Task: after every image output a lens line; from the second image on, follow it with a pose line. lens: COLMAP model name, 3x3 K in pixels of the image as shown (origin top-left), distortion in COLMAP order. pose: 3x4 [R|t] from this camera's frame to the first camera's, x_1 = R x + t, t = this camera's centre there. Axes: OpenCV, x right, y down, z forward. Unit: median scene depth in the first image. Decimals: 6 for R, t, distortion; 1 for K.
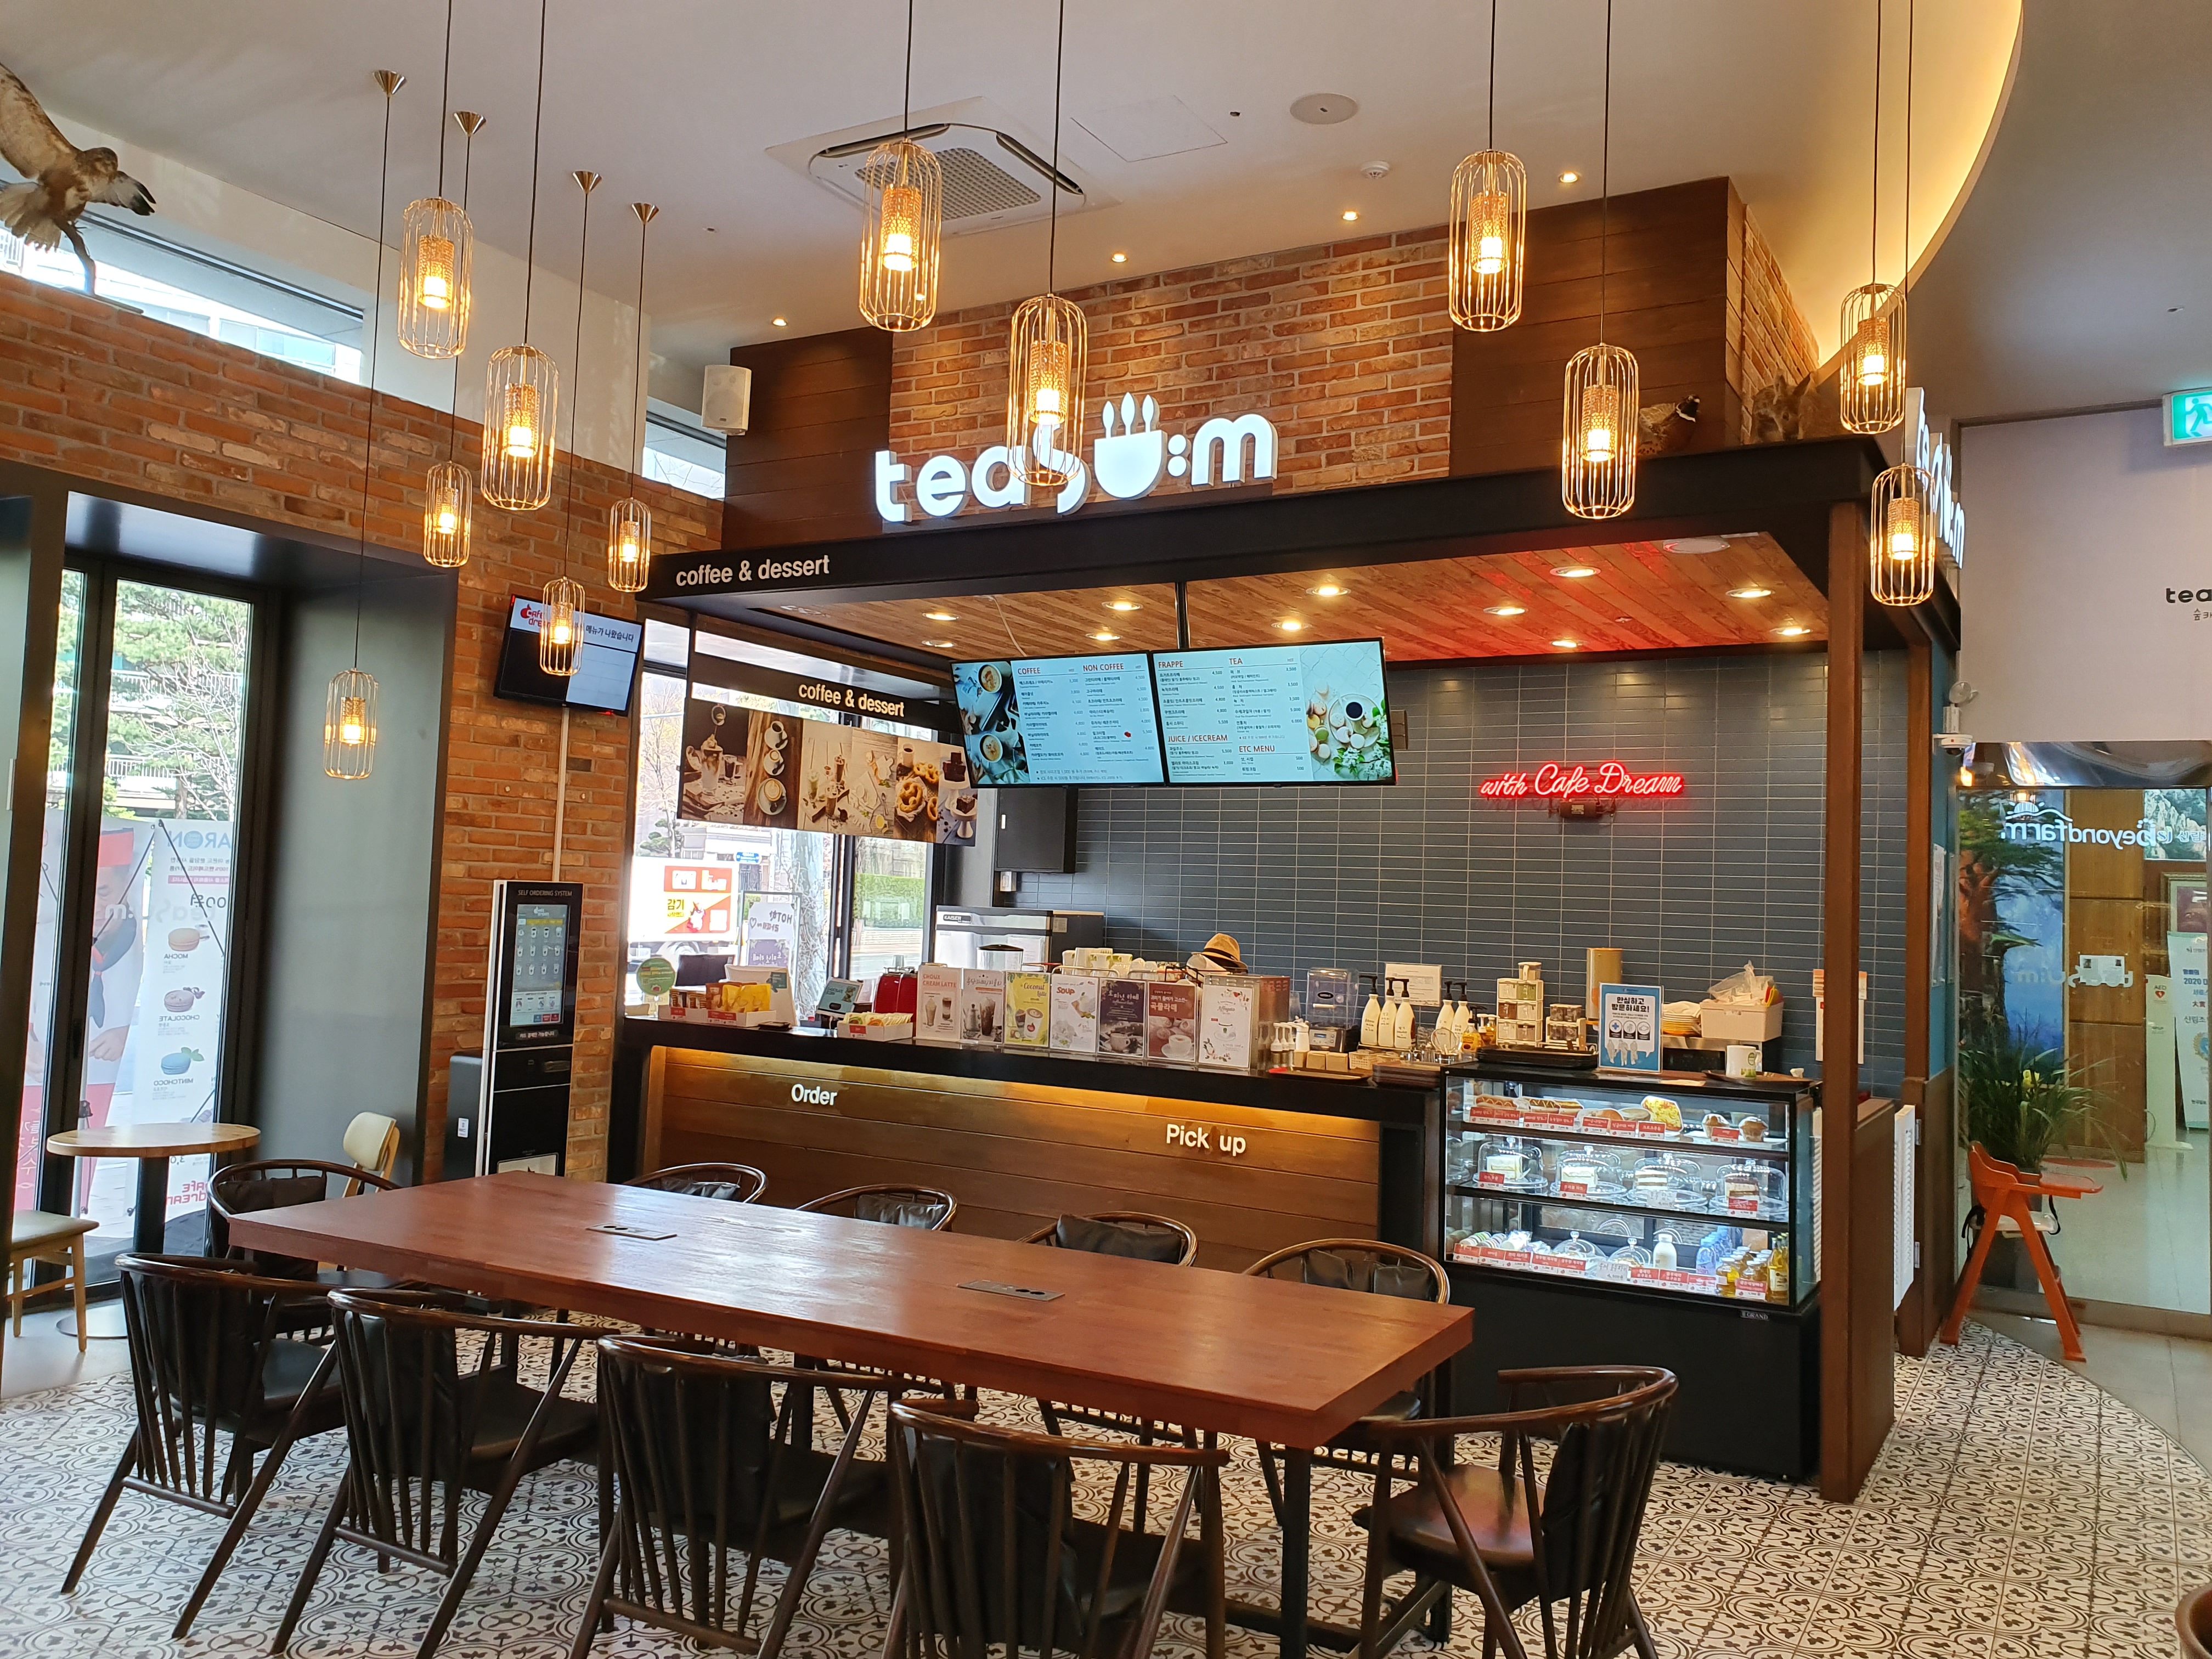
lens RADIAL K [[1697.8, 0, 1108.1], [0, 1697.8, 823.5], [0, 0, 1]] dist [0.021969, -0.003831]
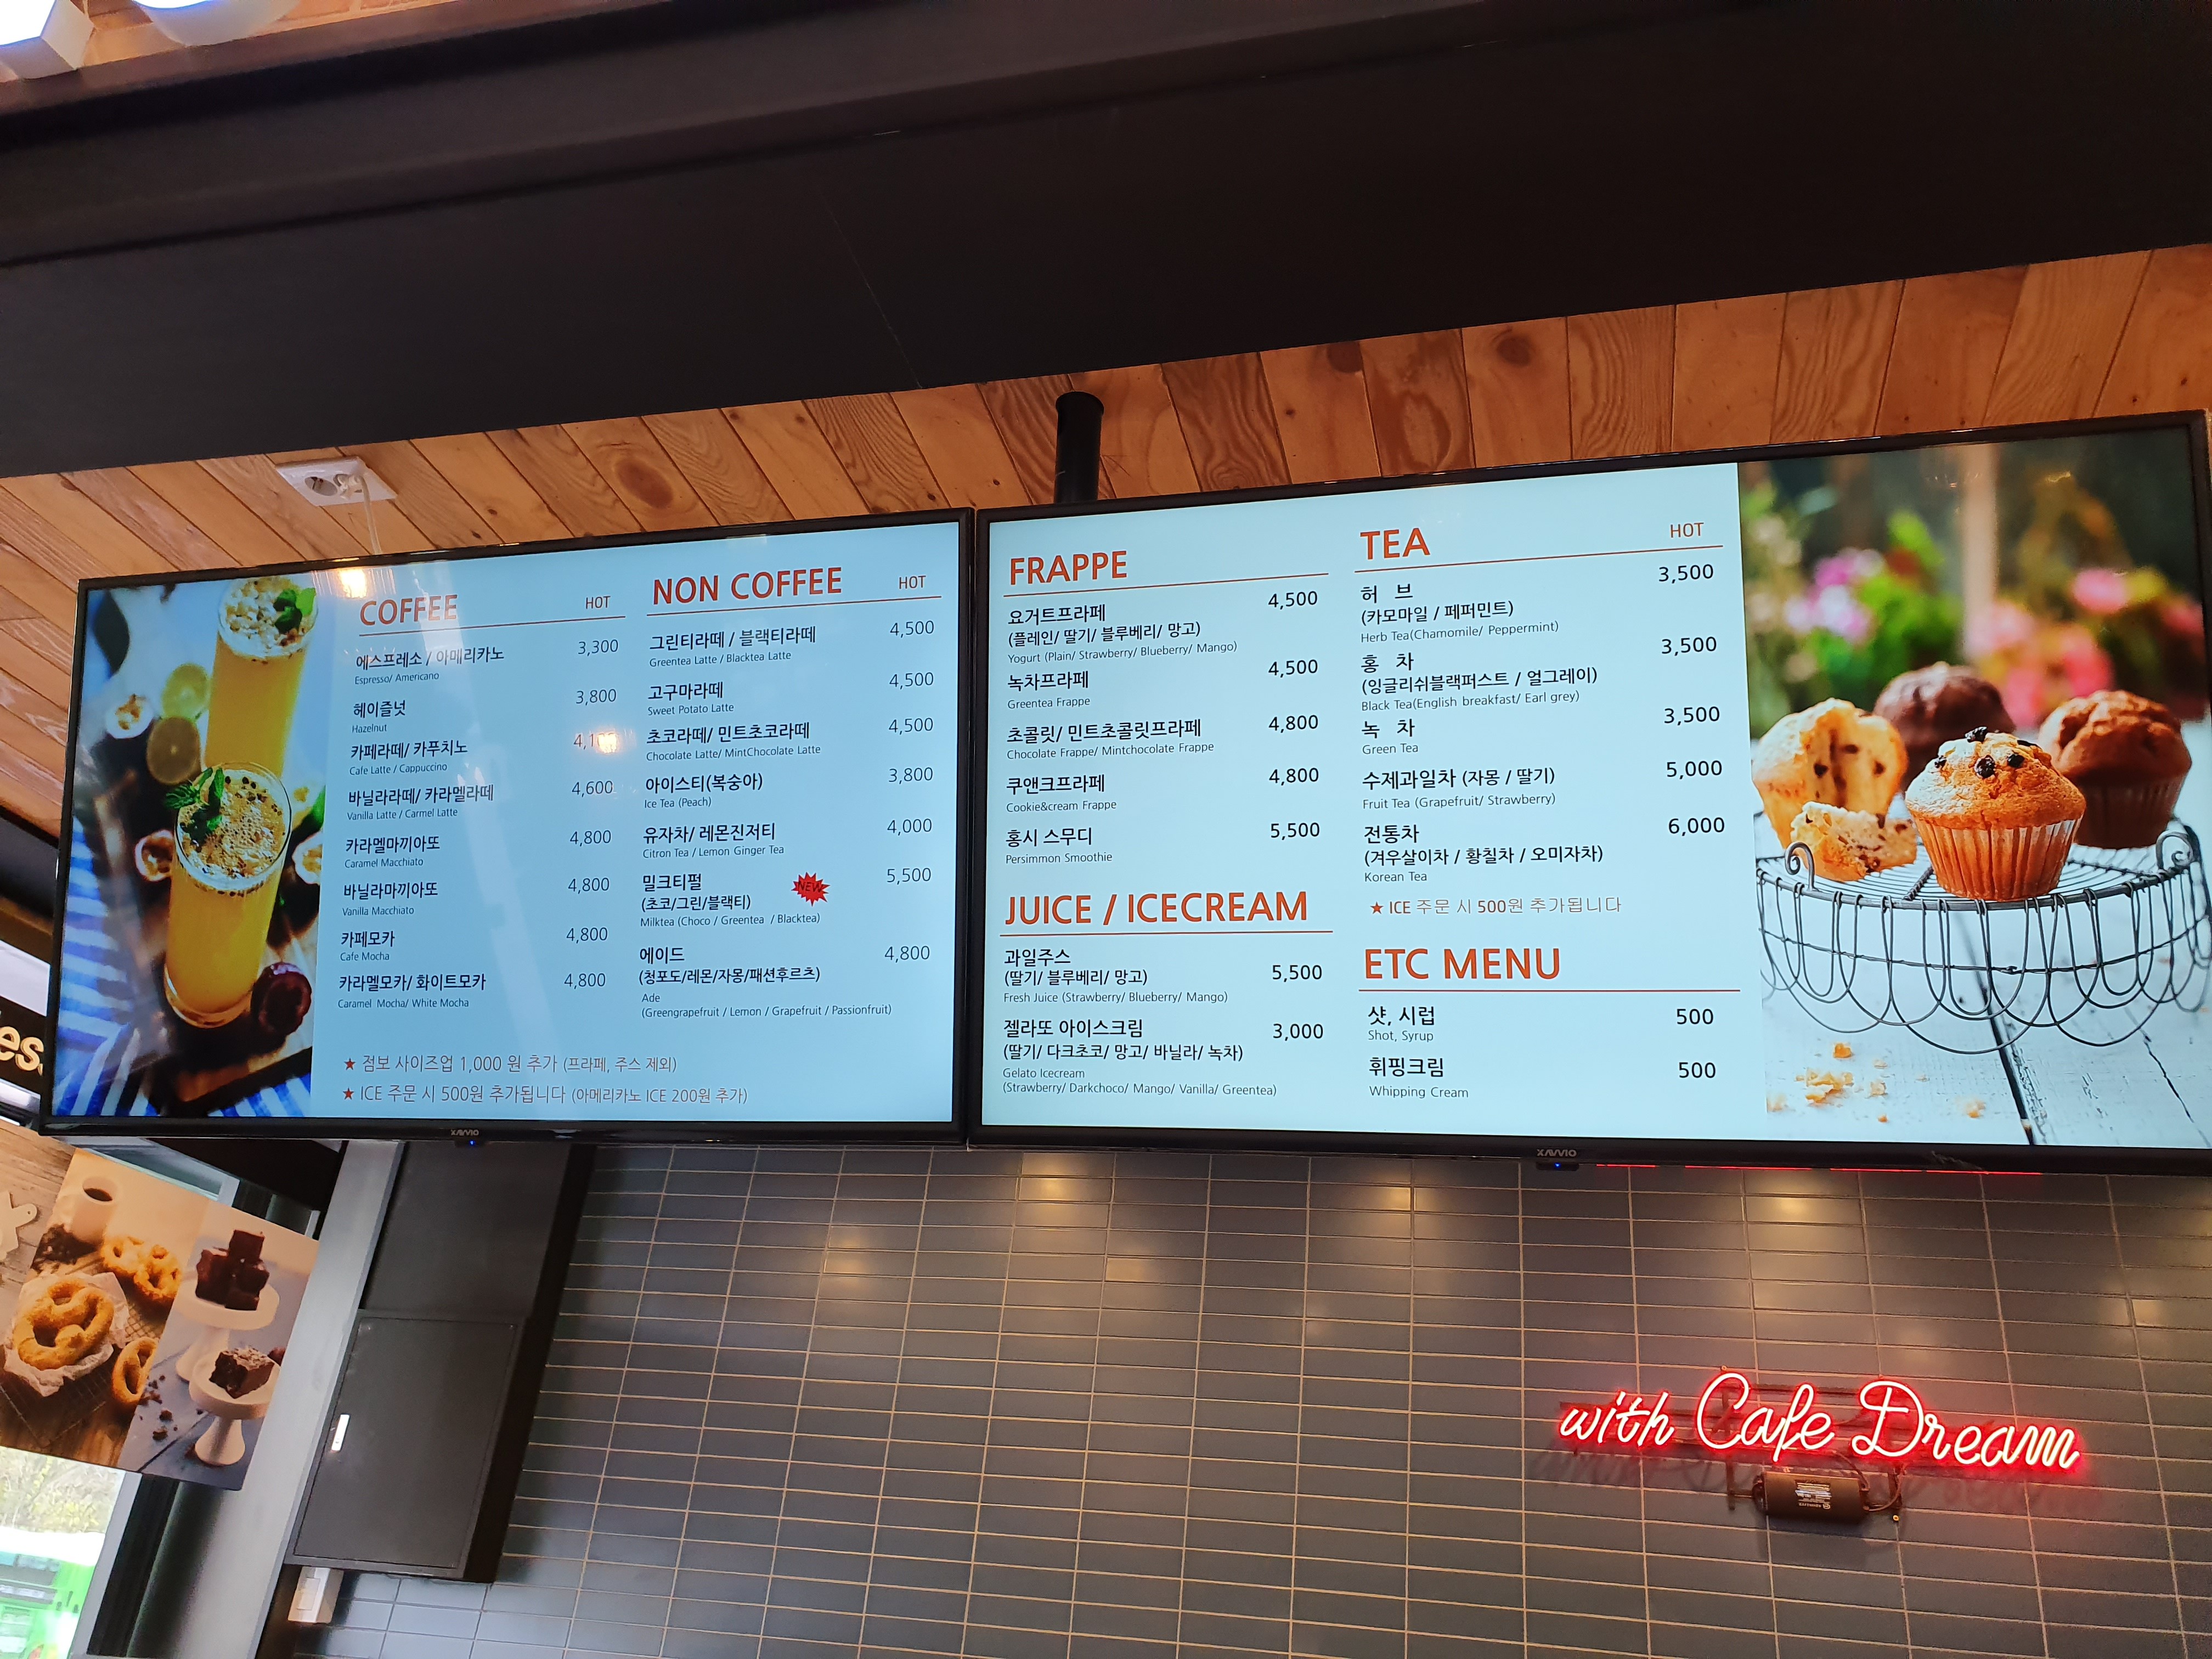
lens RADIAL K [[1697.8, 0, 1113.7], [0, 1697.8, 817.7], [0, 0, 1]] dist [0.021969, -0.003831]
pose [[0.959136, 0.171897, 0.224744, -0.001143], [-0.069489, 0.913079, -0.401818, 0.018943], [-0.274280, 0.369781, 0.887712, 0.618773]]
